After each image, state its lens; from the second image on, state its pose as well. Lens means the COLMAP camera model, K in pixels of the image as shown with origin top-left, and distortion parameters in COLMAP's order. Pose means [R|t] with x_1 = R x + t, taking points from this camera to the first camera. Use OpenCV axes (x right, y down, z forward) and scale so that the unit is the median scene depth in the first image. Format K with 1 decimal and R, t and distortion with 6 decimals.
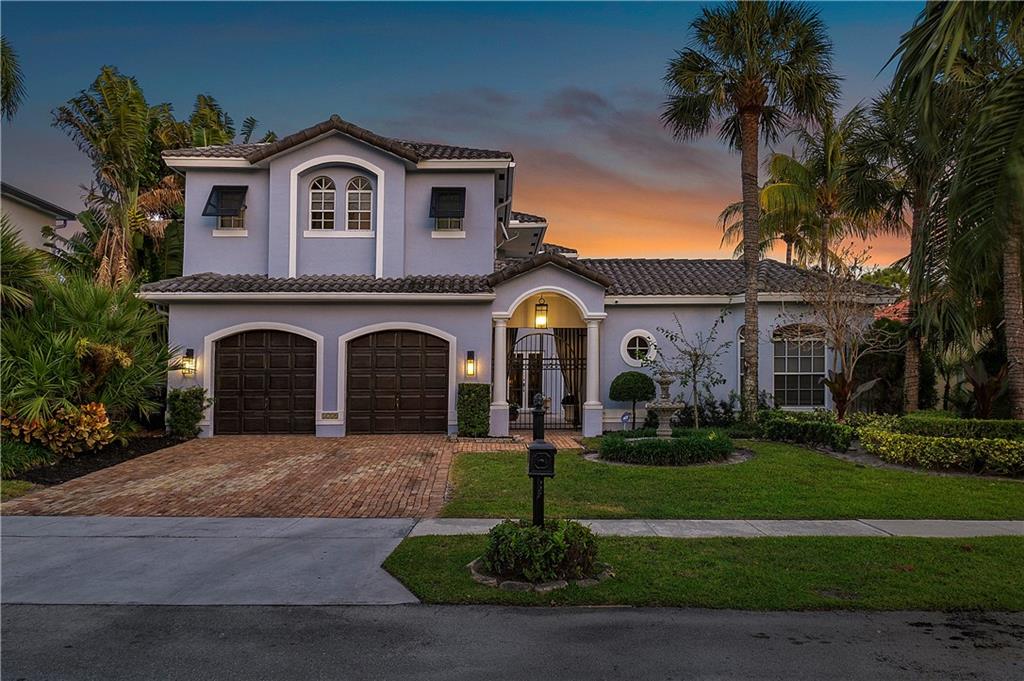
lens RADIAL K [[549.0, 0, 495.0], [0, 549.0, 341.5], [0, 0, 1]] dist [-0.000979, -0.000698]
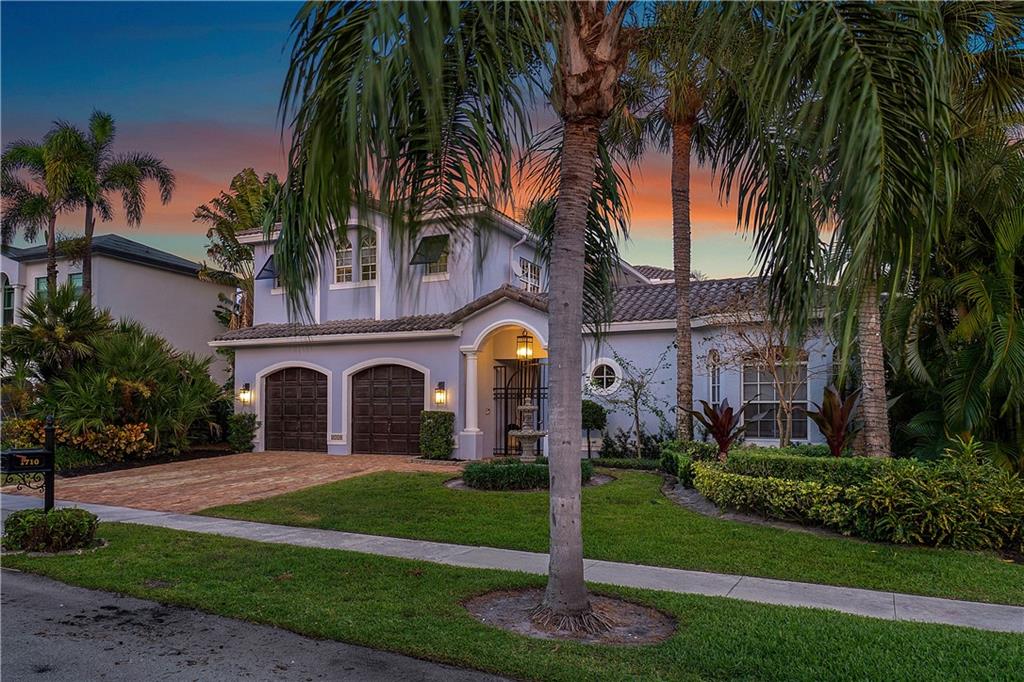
lens RADIAL K [[528.9, 0, 512.2], [0, 528.9, 375.8], [0, 0, 1]] dist [0.000348, 0.000230]
pose [[0.935506, -0.017983, -0.352852, 0.459681], [0.020980, 0.999769, 0.004670, 0.003085], [0.352686, -0.011771, 0.935668, 0.049310]]
